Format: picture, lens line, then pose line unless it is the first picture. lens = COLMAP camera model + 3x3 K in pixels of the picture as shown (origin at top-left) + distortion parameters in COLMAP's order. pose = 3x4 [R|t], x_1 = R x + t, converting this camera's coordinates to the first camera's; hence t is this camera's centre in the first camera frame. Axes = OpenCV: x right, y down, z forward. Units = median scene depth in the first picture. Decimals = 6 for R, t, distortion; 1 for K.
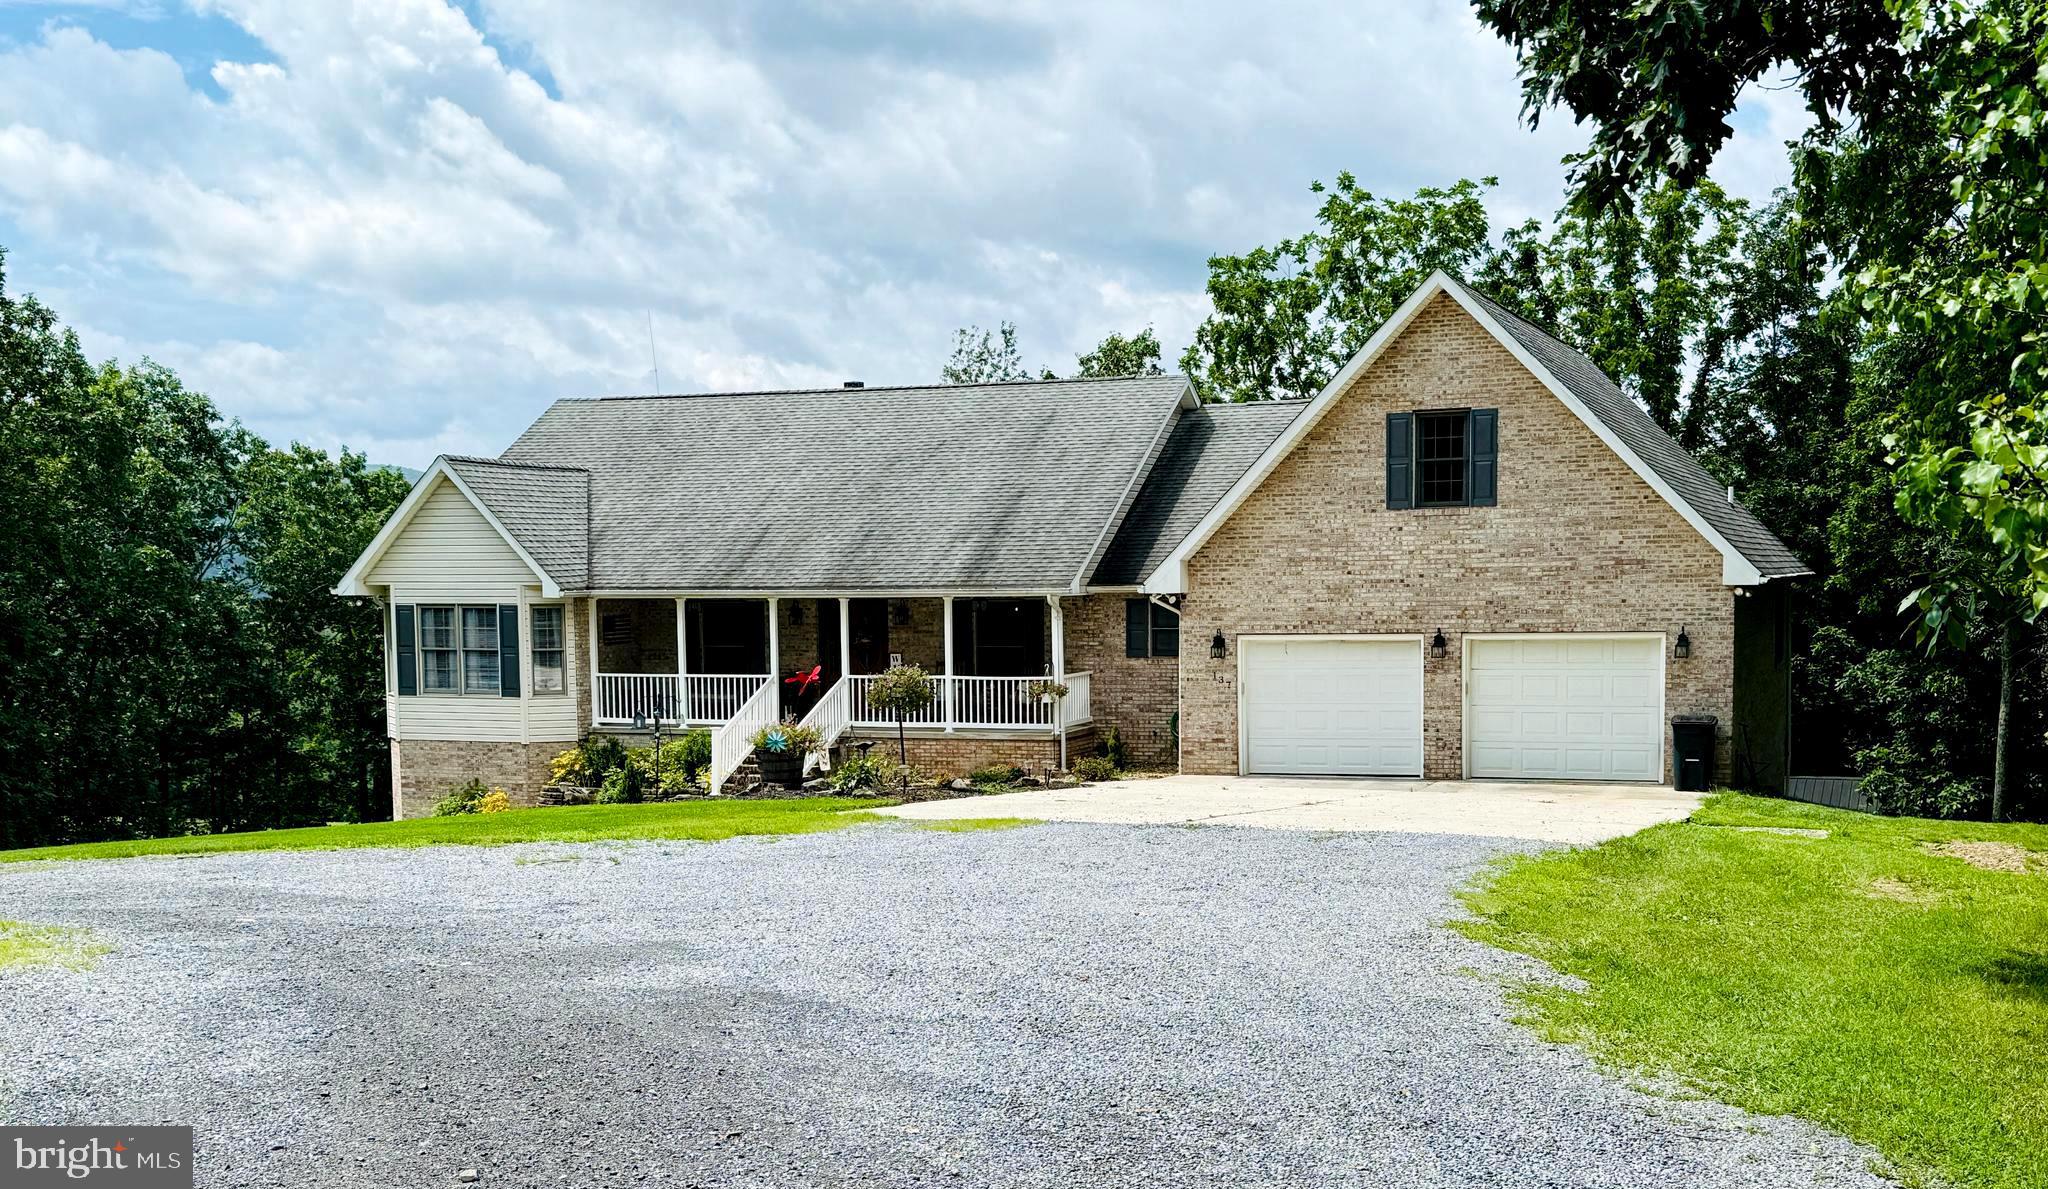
lens RADIAL K [[2325.7, 0, 1022.7], [0, 2325.7, 773.2], [0, 0, 1]] dist [0.073805, 0.000000]
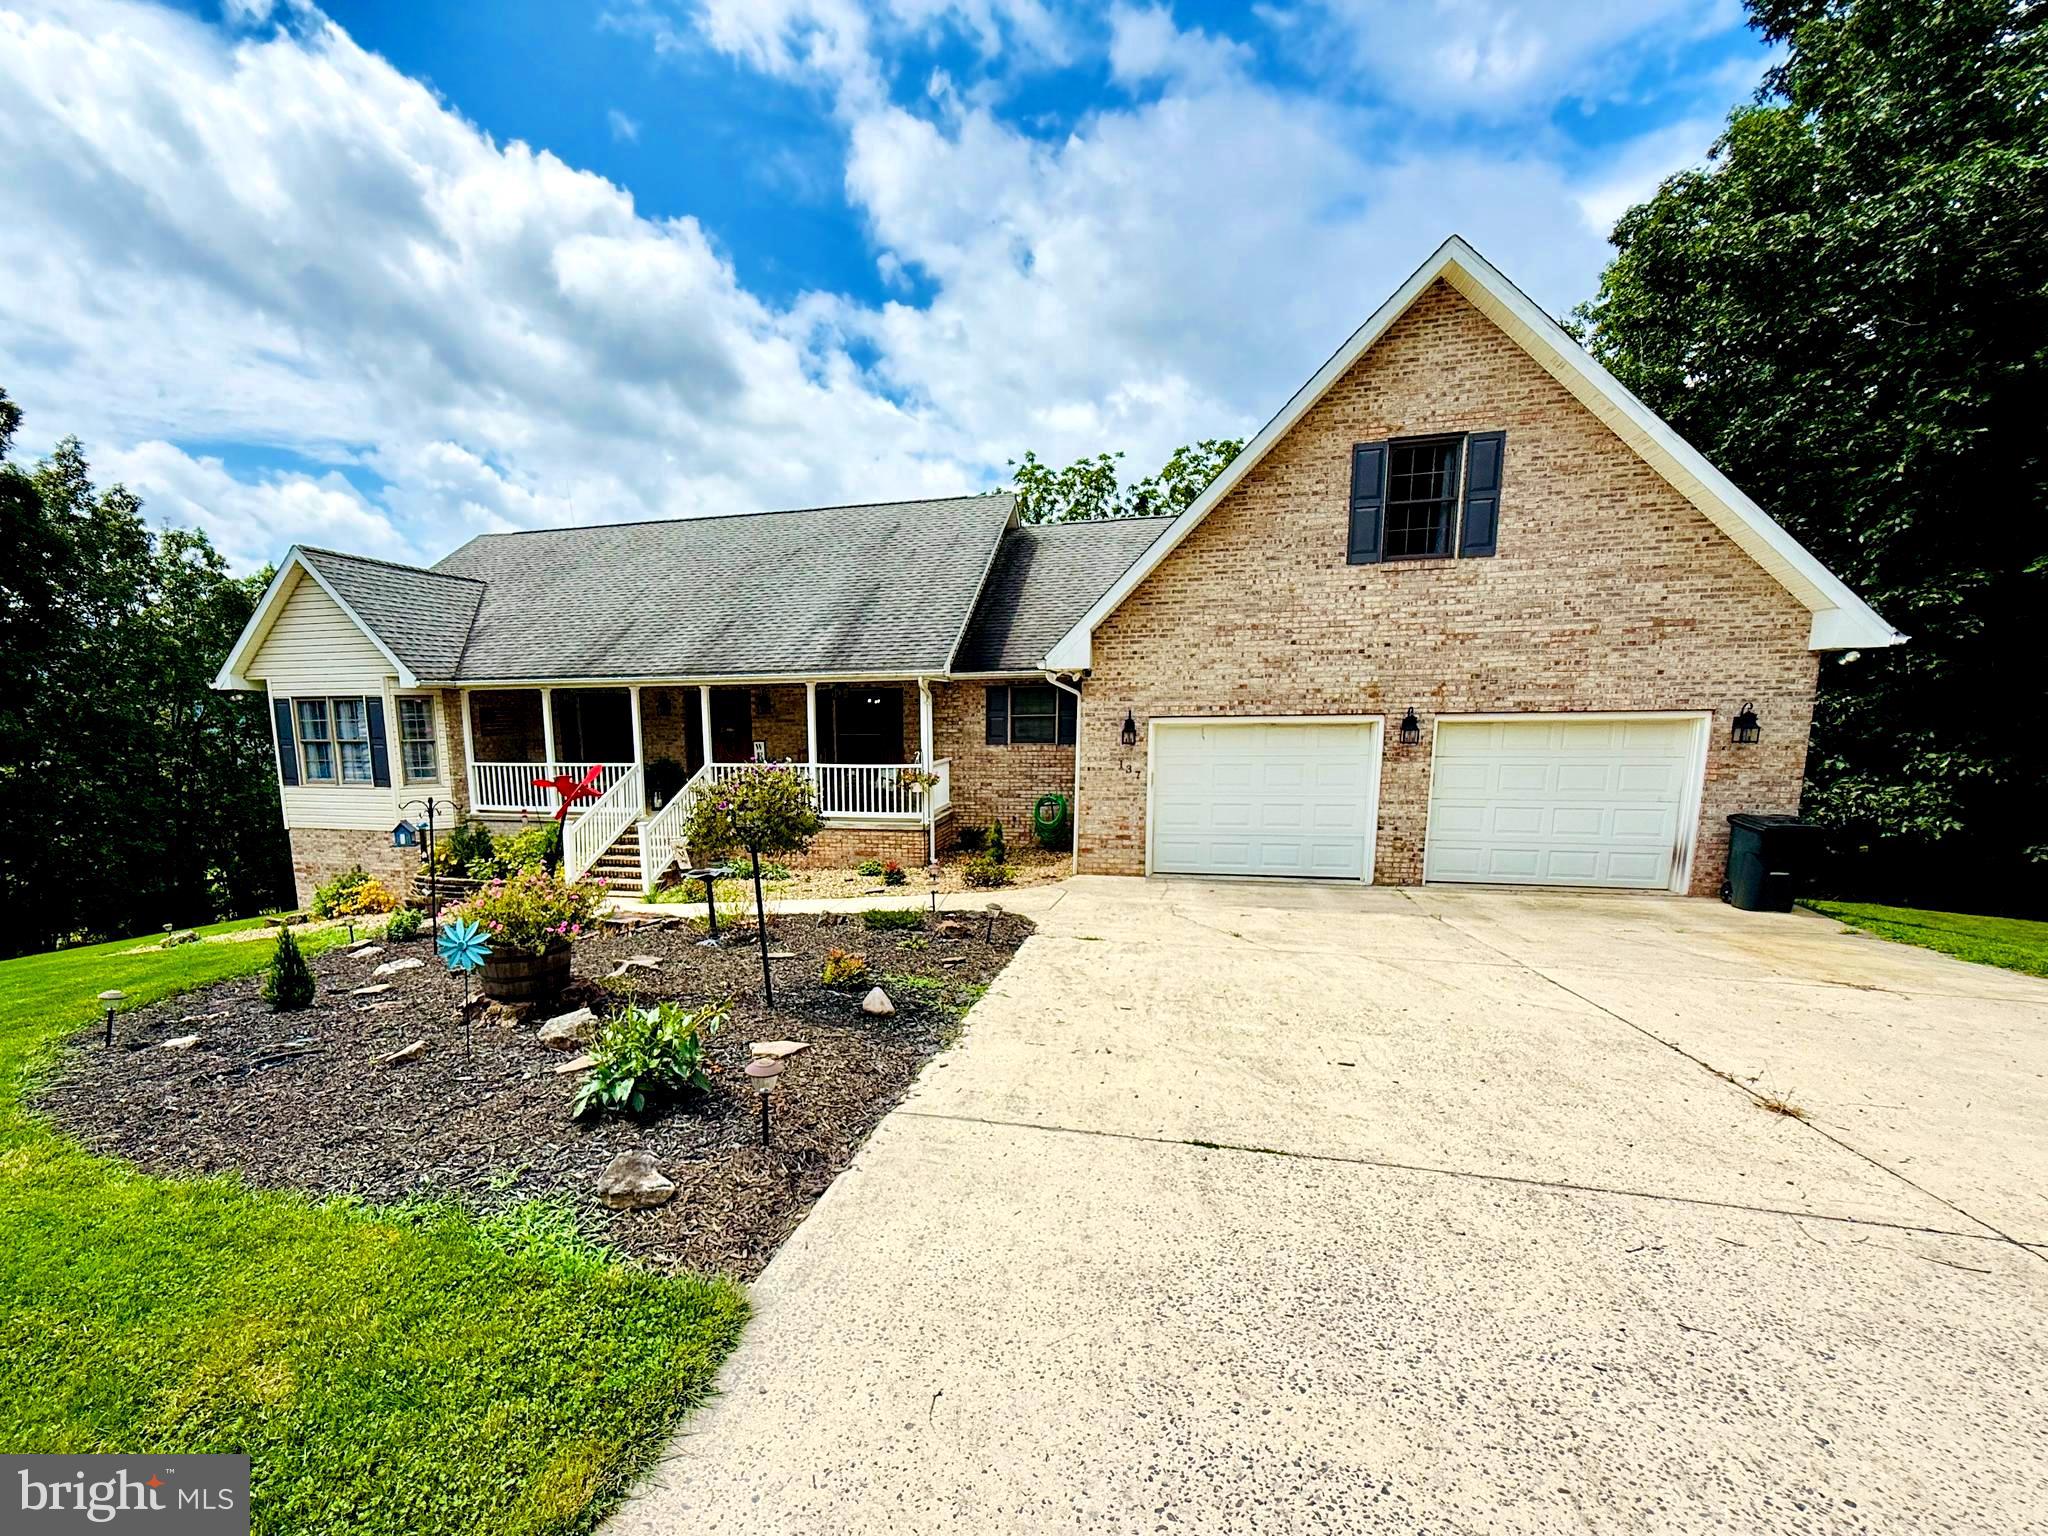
lens RADIAL K [[934.4, 0, 898.1], [0, 934.4, 864.9], [0, 0, 1]] dist [-0.011440, 0.002411]
pose [[0.996442, -0.016420, 0.082666, -0.028472], [0.009839, 0.996795, 0.079392, -0.029594], [-0.083704, -0.078297, 0.993410, 0.586827]]
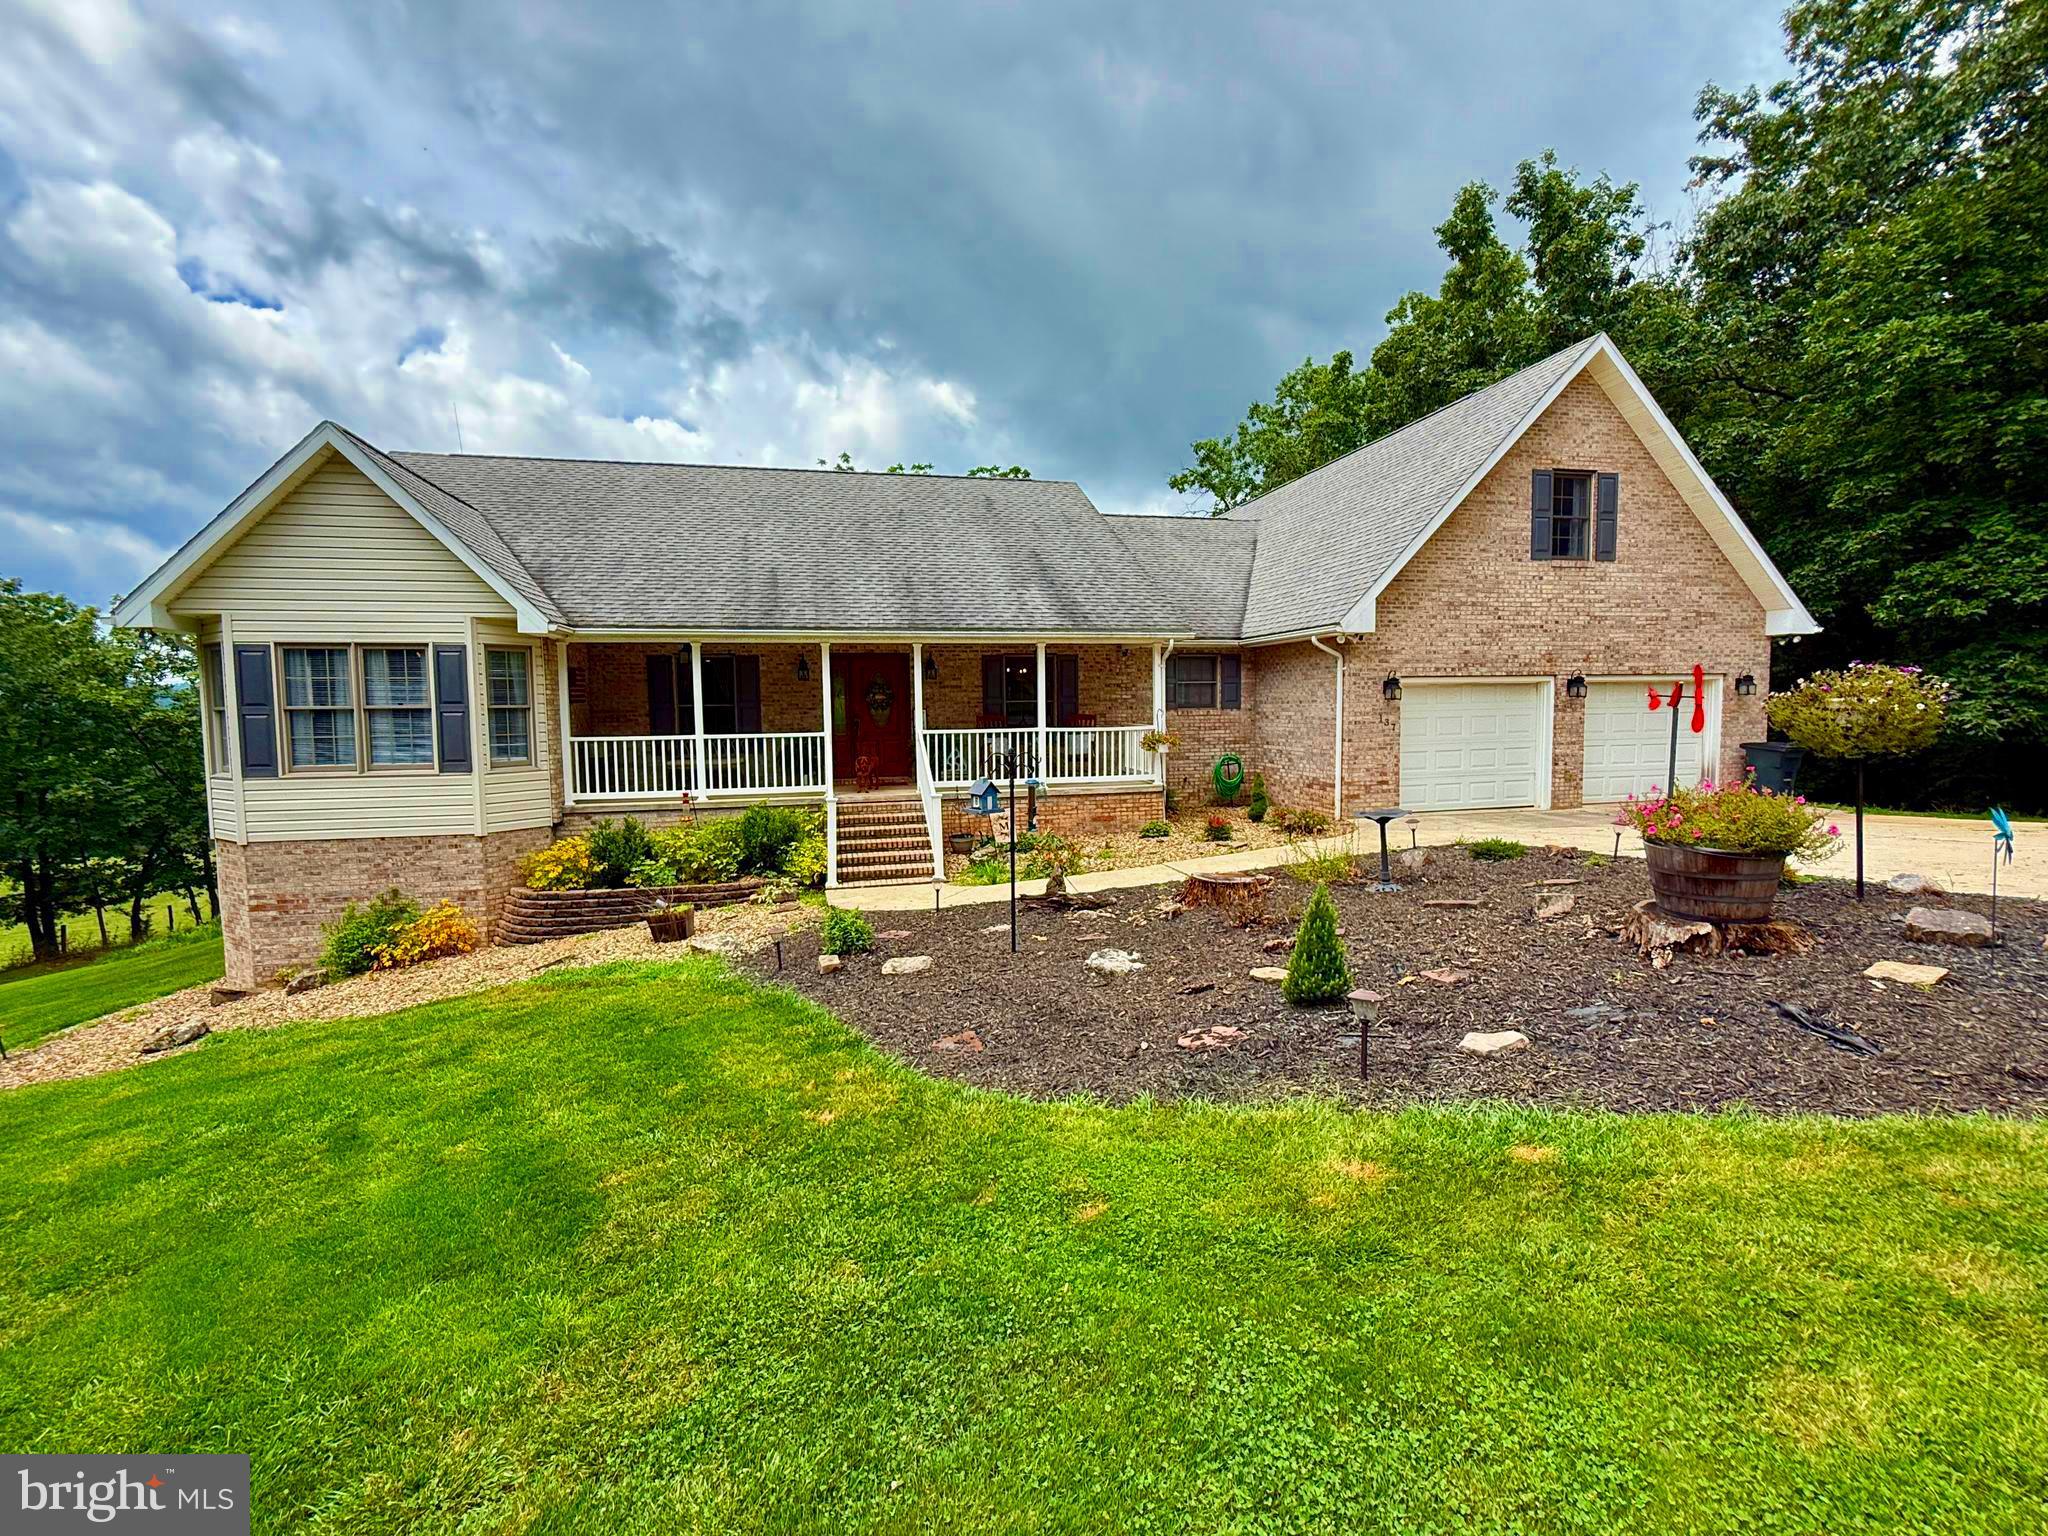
lens RADIAL K [[900.4, 0, 1025.7], [0, 900.4, 762.2], [0, 0, 1]] dist [-0.013098, 0.003617]
pose [[0.827257, -0.036999, 0.560605, -0.234769], [0.052427, 0.998559, -0.011461, -0.023979], [-0.559373, 0.038872, 0.828004, 0.689283]]
